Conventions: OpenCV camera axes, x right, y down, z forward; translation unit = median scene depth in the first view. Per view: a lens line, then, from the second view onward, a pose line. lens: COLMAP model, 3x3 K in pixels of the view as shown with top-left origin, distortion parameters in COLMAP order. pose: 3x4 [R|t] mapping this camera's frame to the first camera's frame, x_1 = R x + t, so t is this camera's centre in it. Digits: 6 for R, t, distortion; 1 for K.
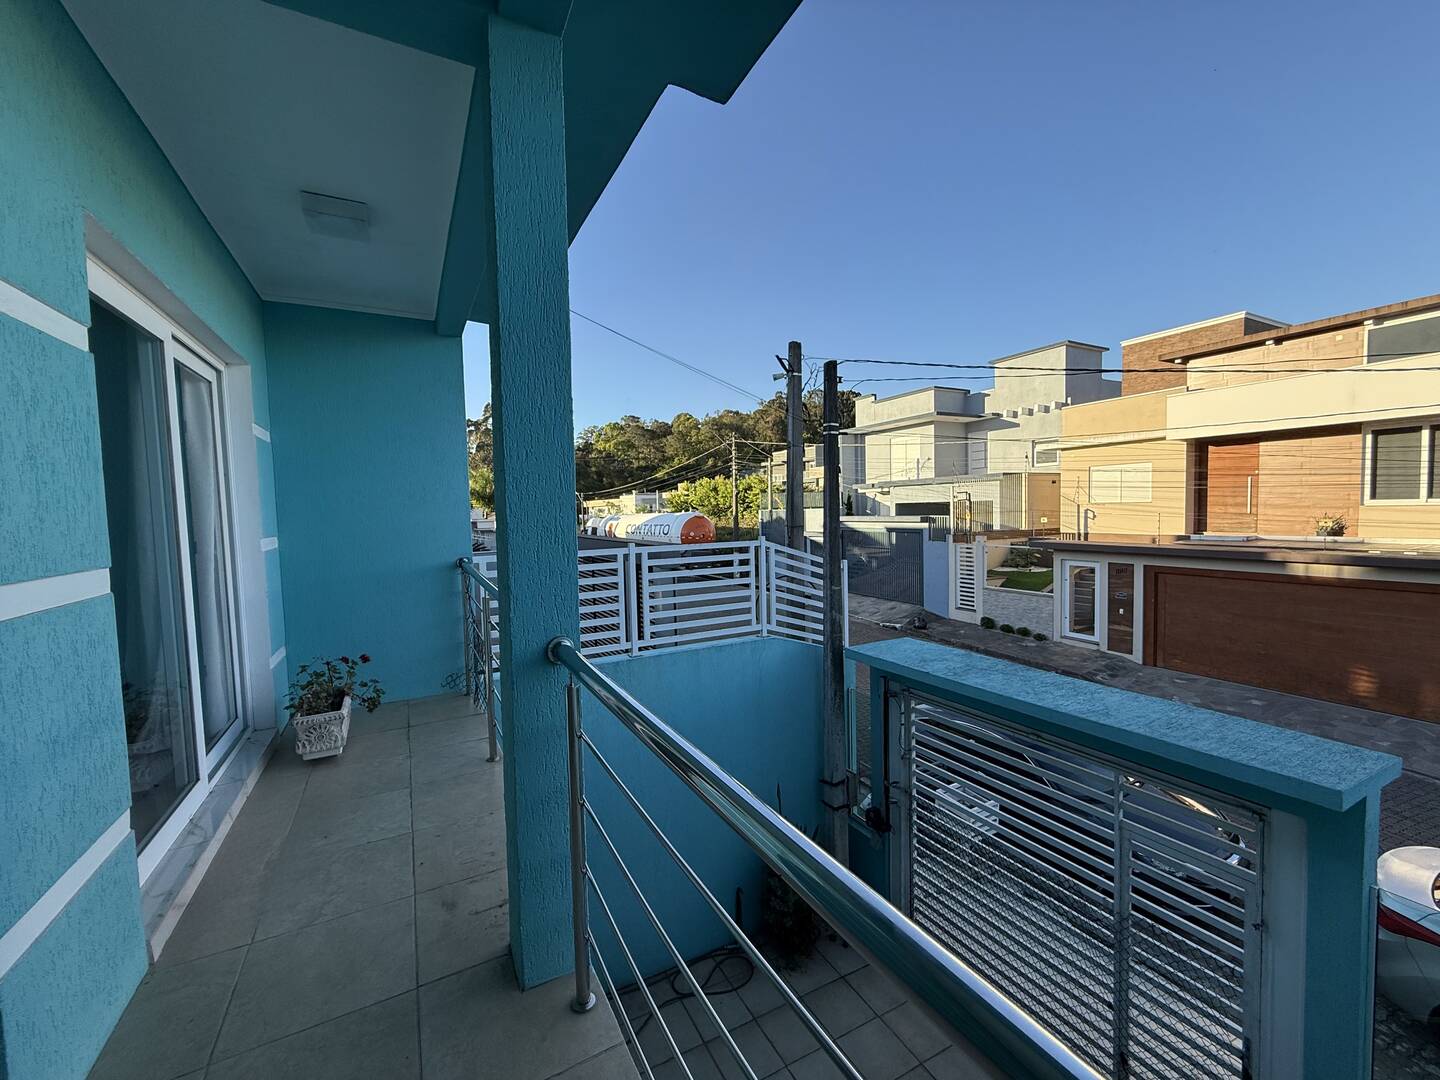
lens RADIAL K [[574.0, 0, 715.3], [0, 574.0, 545.2], [0, 0, 1]] dist [-0.001536, 0.000513]
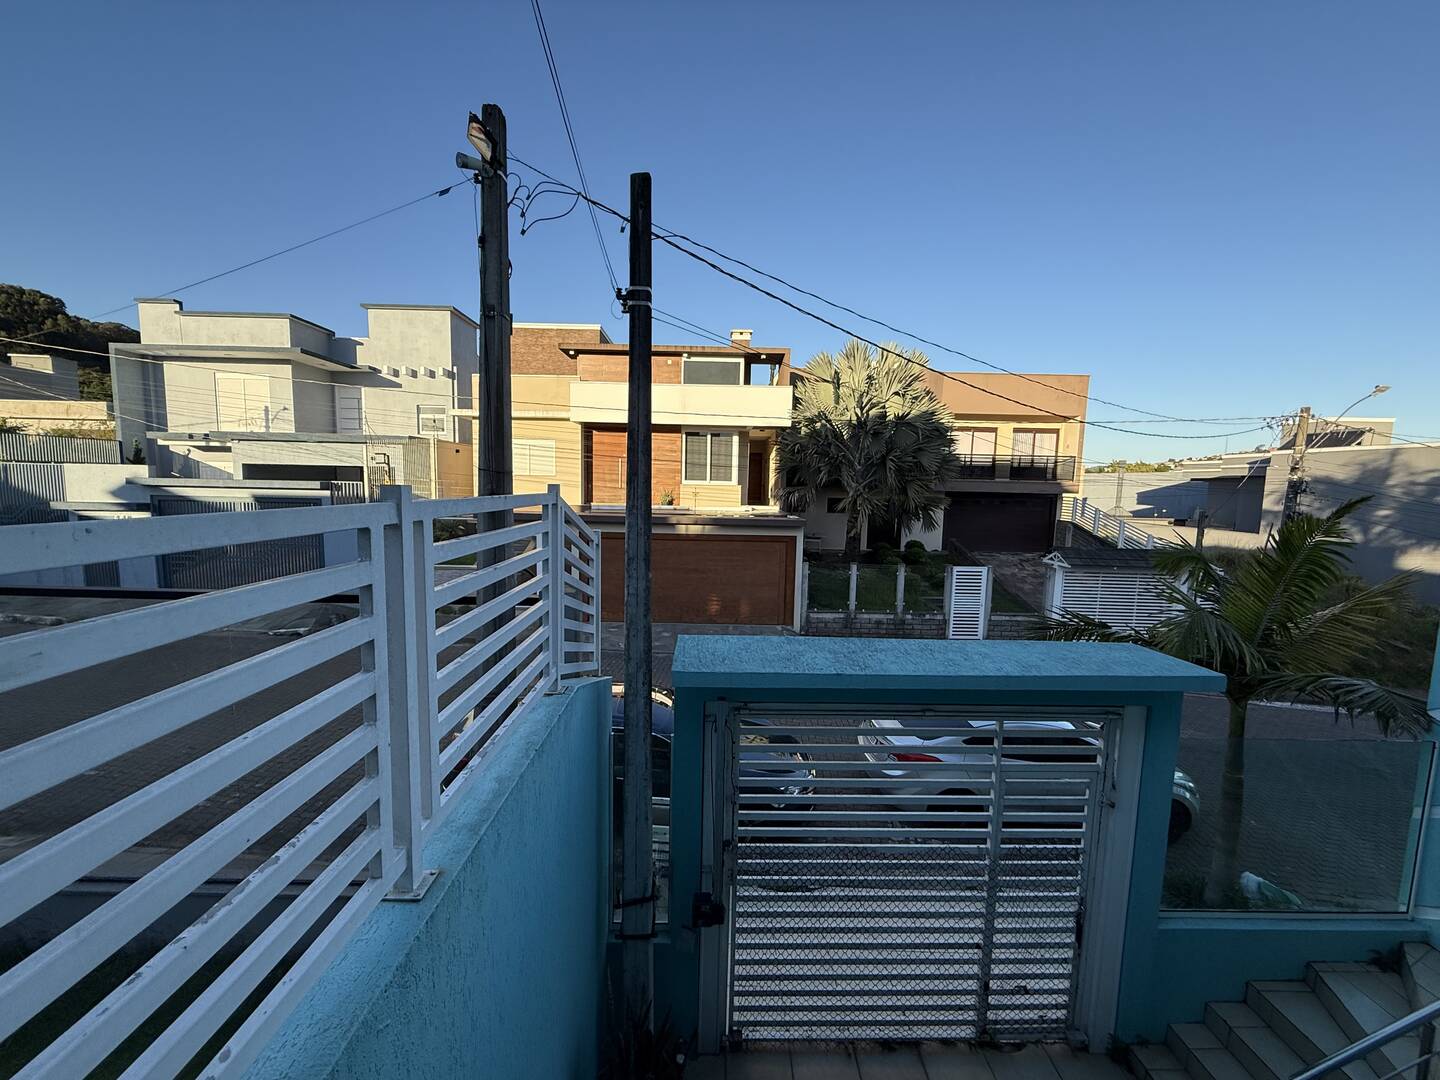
lens RADIAL K [[574.0, 0, 715.2], [0, 574.0, 540.6], [0, 0, 1]] dist [-0.001536, 0.000513]
pose [[0.456868, -0.053116, 0.887947, -0.082634], [0.022575, 0.998586, 0.048118, 0.003534], [-0.889248, -0.001938, 0.457421, 0.195924]]
